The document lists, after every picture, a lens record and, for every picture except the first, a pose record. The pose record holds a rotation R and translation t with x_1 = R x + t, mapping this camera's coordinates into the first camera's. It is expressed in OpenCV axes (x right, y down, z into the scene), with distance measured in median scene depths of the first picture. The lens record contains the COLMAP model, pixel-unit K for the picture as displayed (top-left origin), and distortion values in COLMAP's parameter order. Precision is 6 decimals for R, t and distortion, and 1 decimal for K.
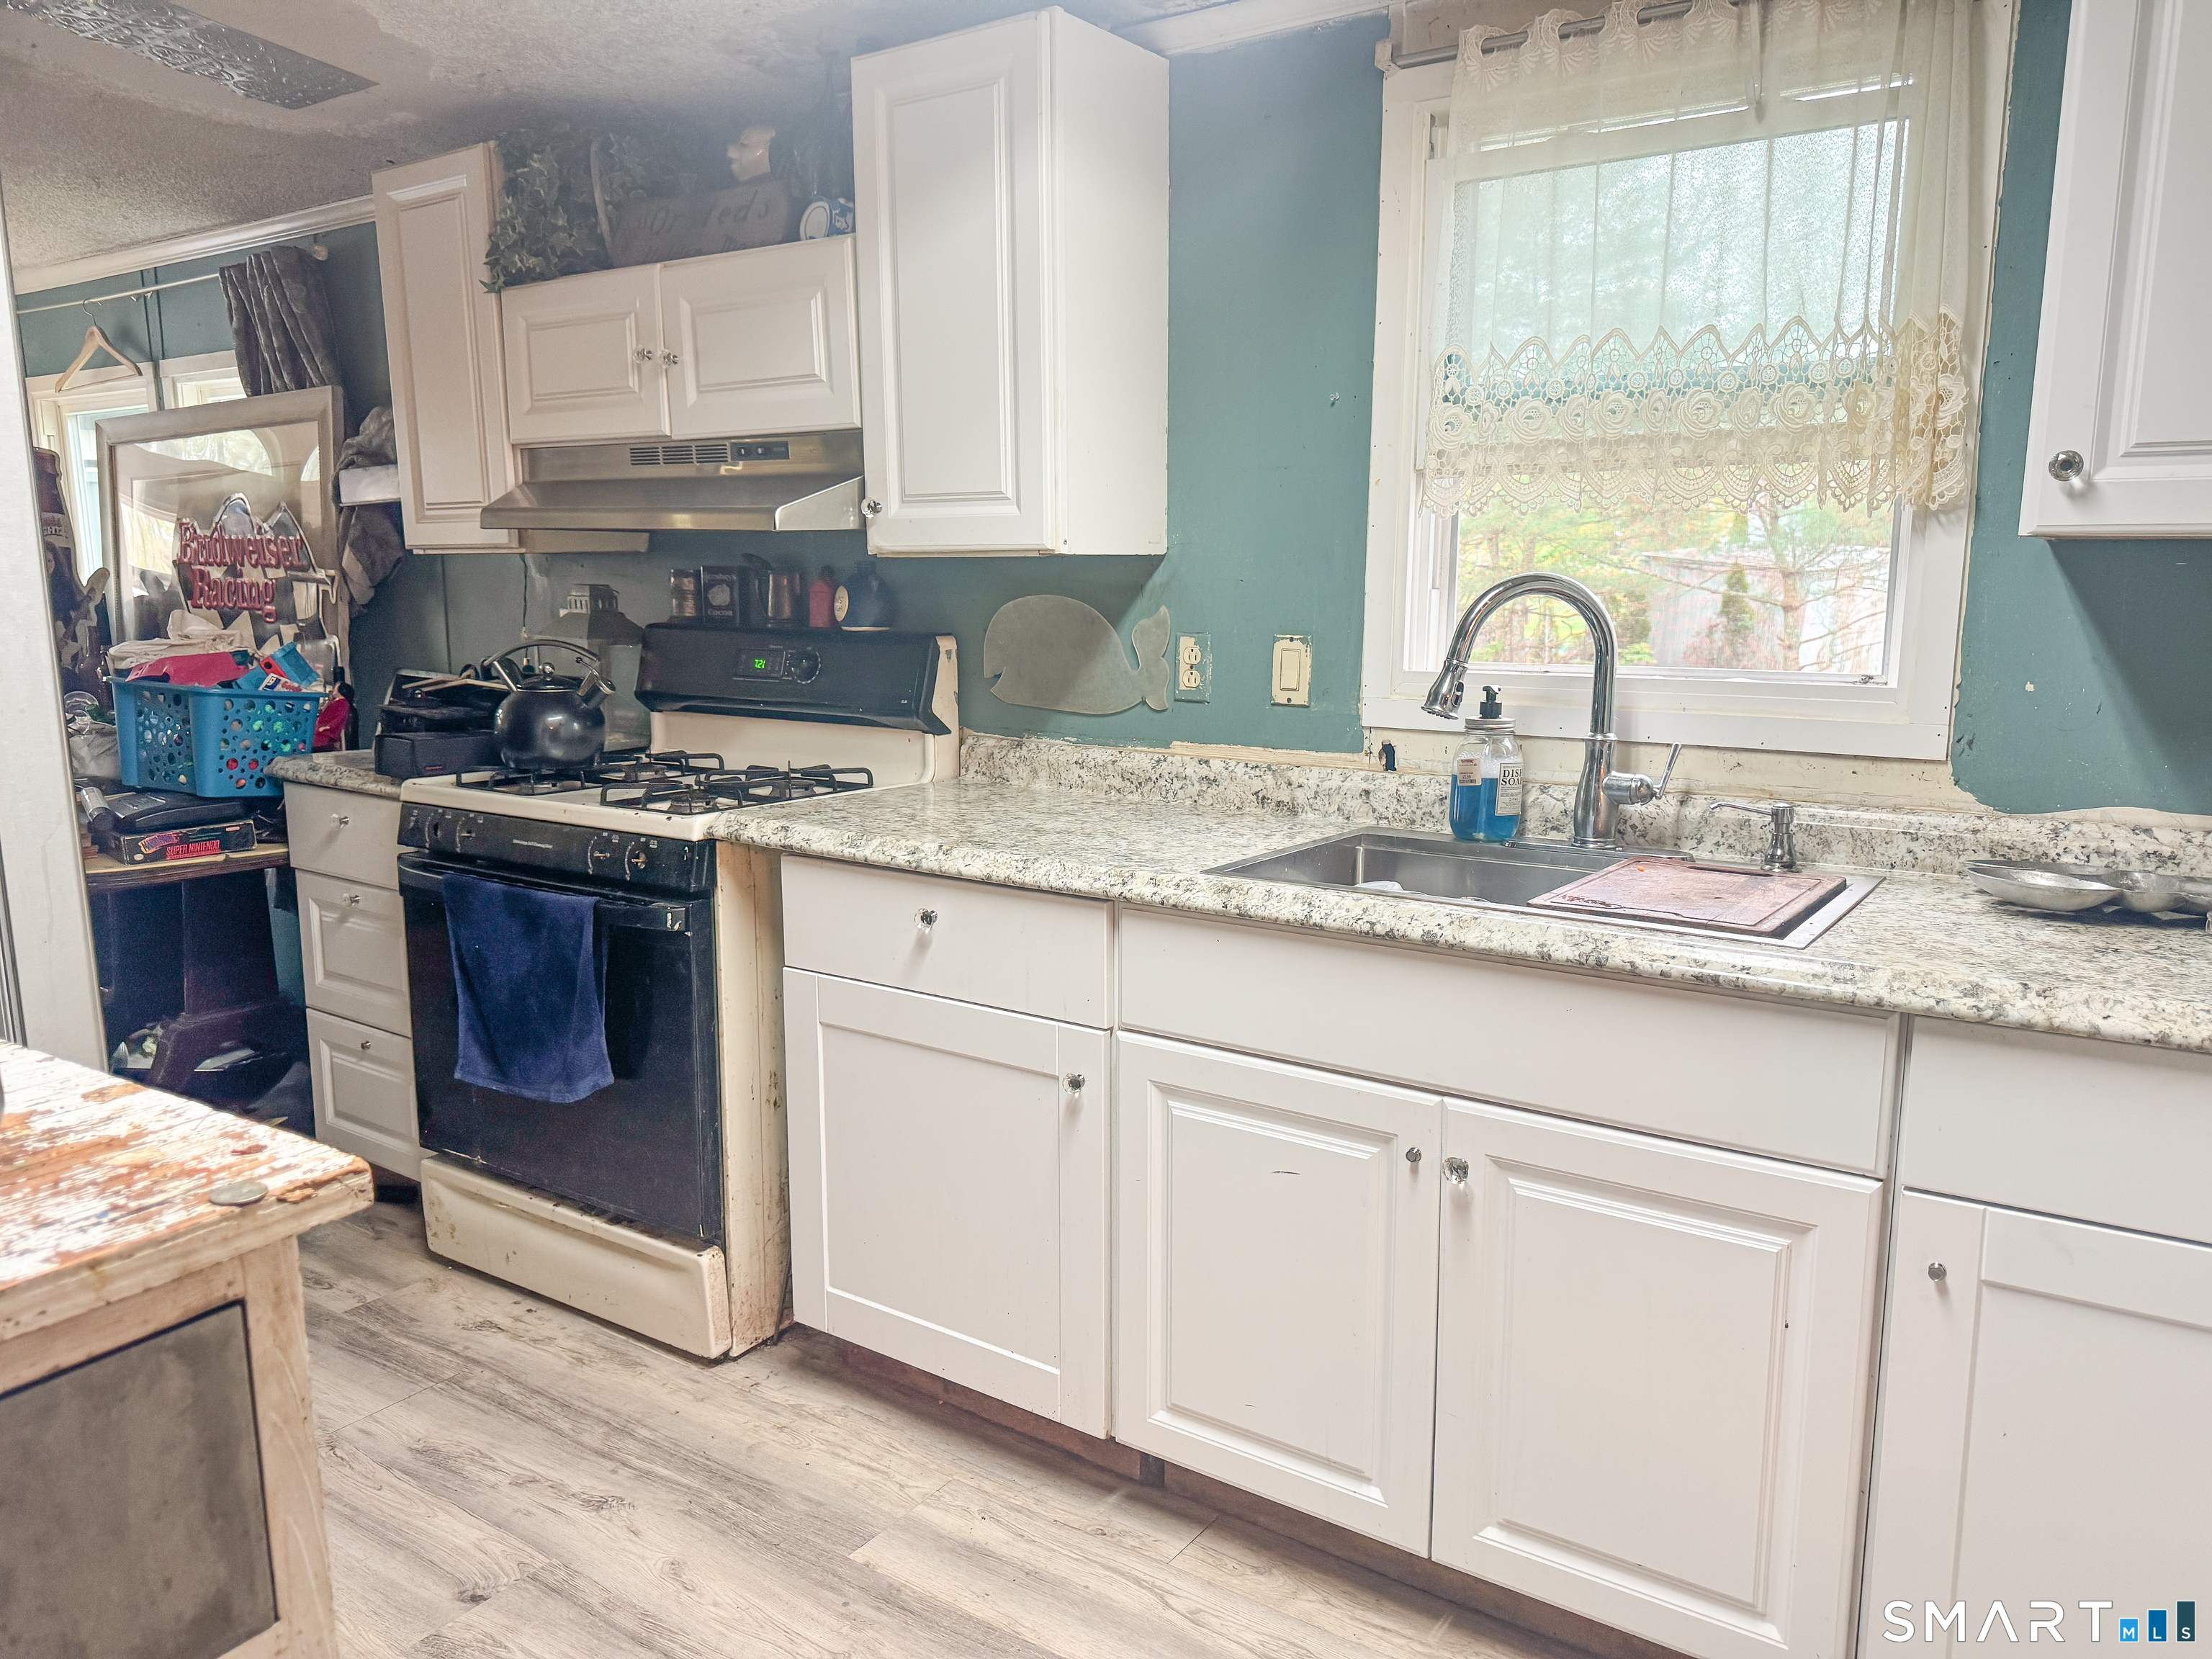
lens RADIAL K [[1583.8, 0, 1101.1], [0, 1583.8, 826.6], [0, 0, 1]] dist [0.044588, -0.048979]
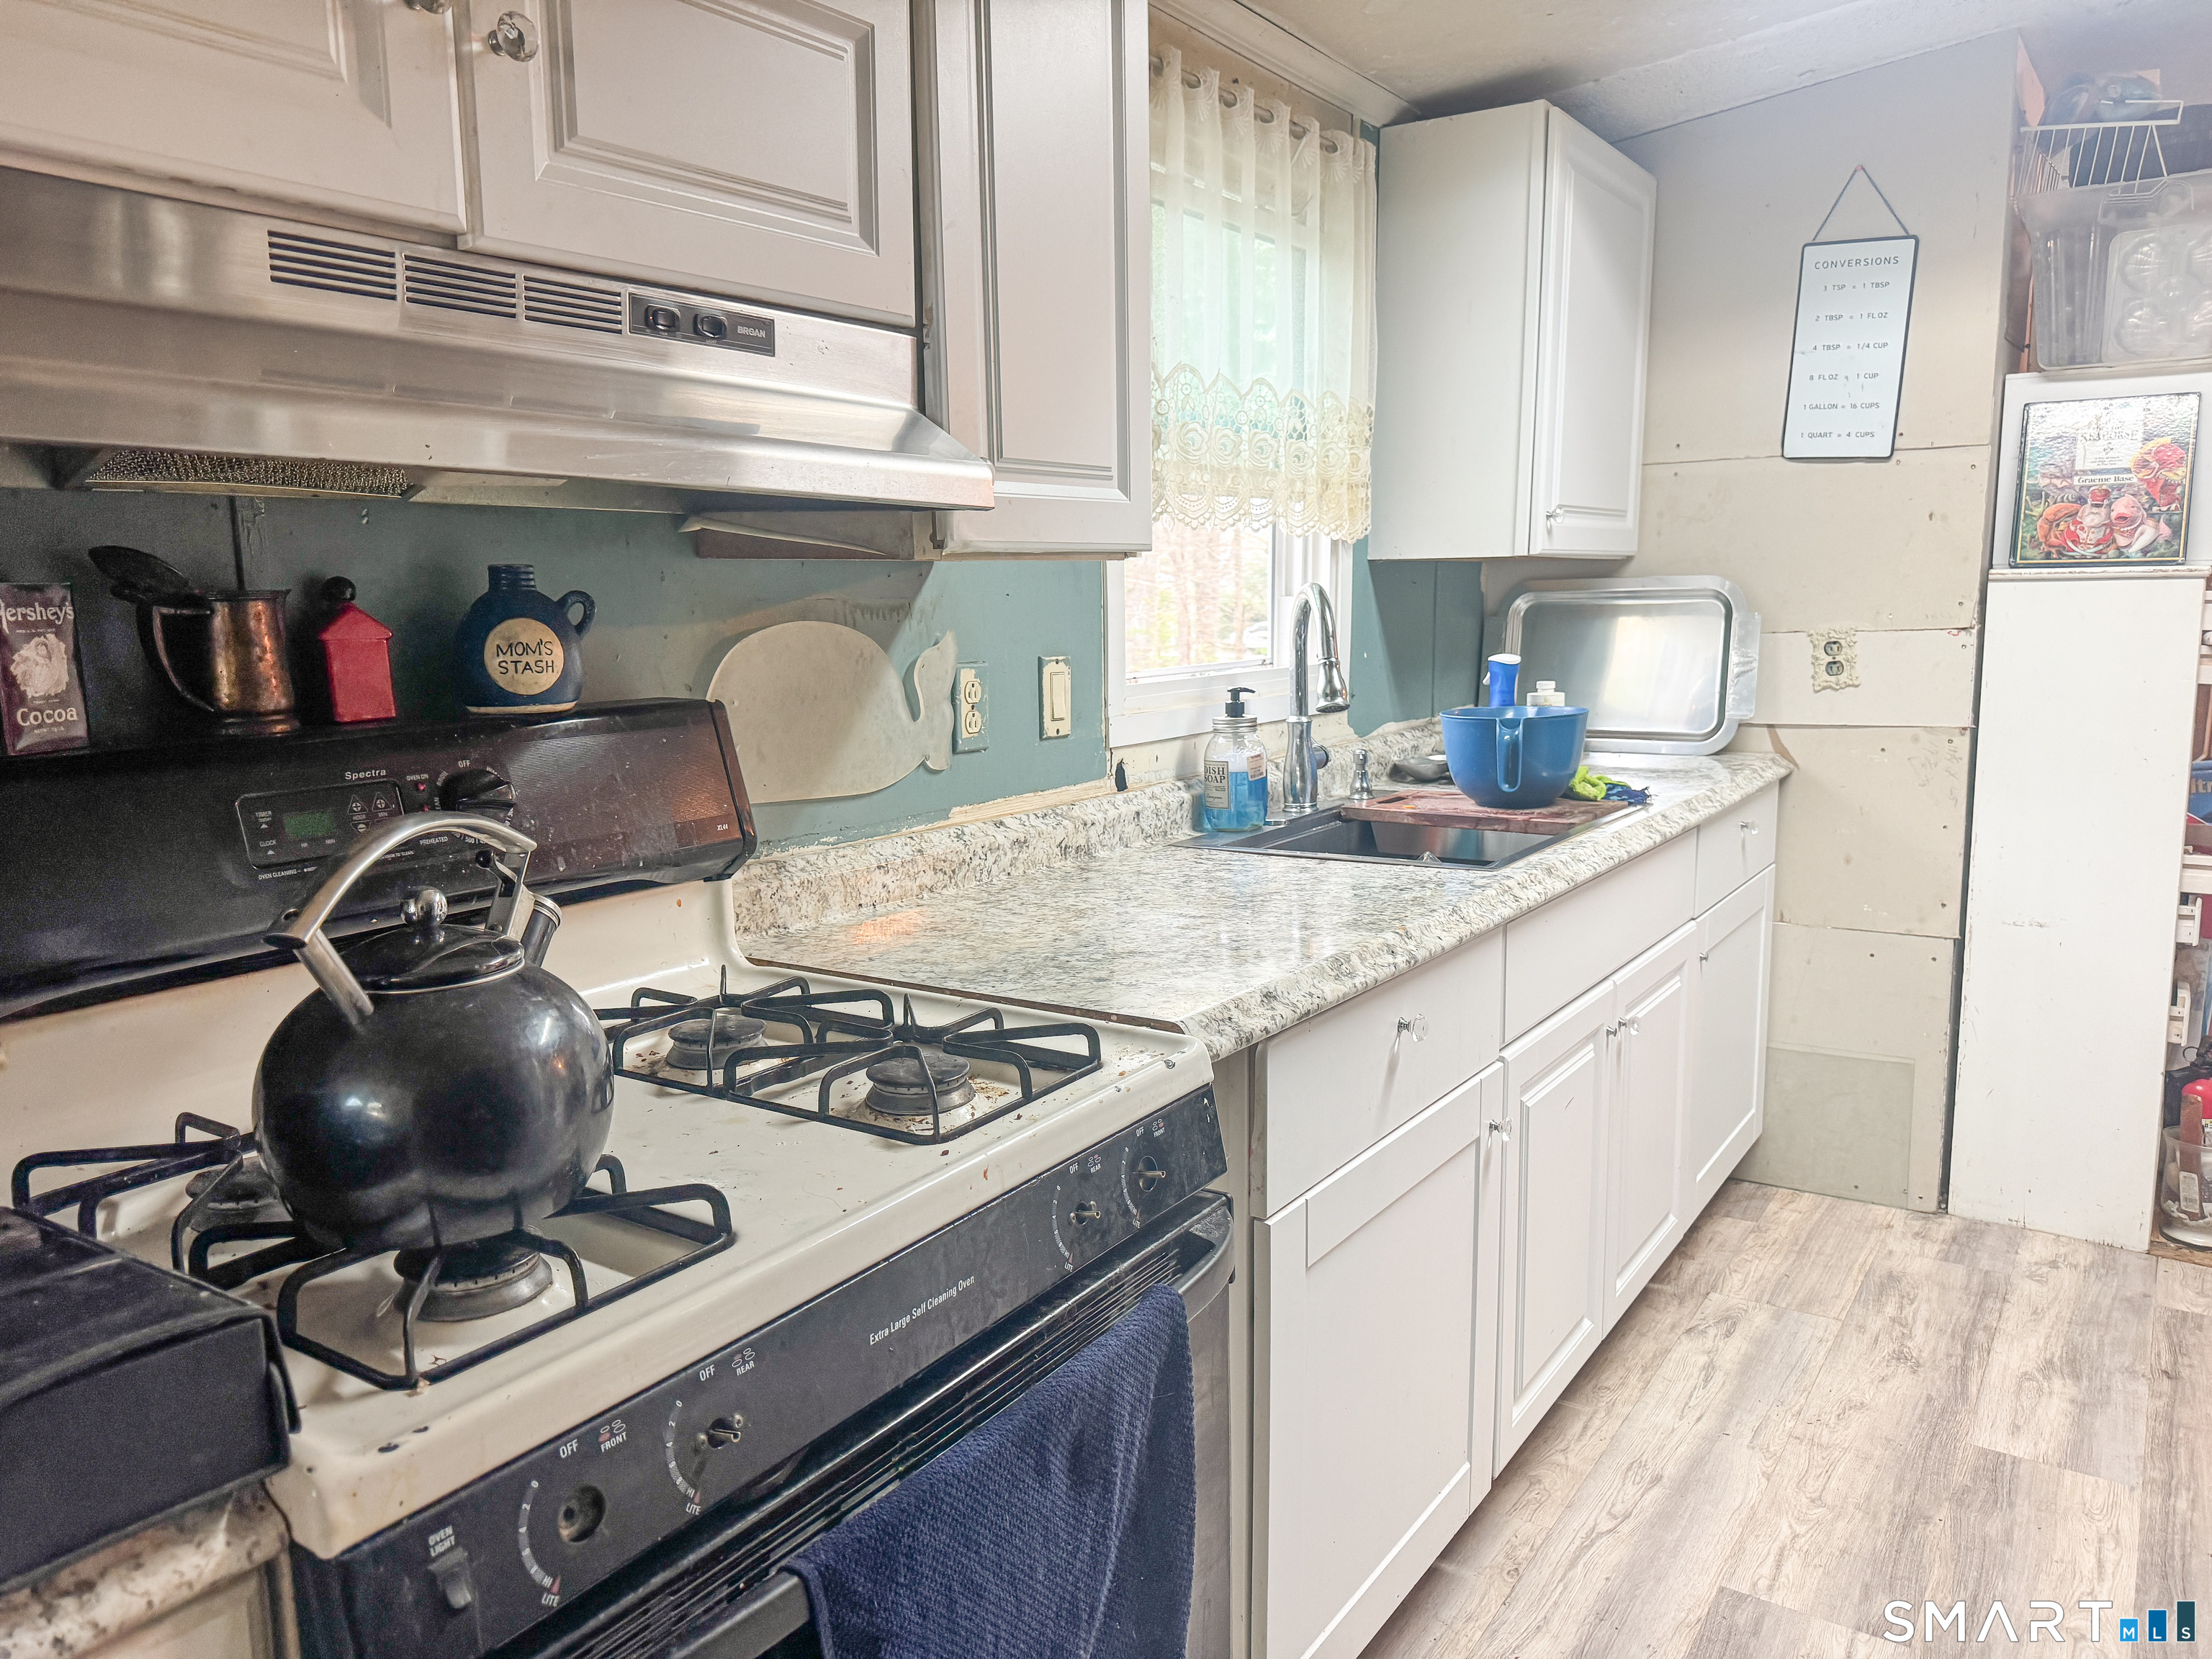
lens RADIAL K [[1583.8, 0, 1109.3], [0, 1583.8, 832.5], [0, 0, 1]] dist [0.044588, -0.048979]
pose [[-0.010483, -0.154190, 0.987986, -0.593860], [0.174088, 0.972669, 0.153647, -0.123049], [-0.984674, 0.173607, 0.016647, 0.772450]]
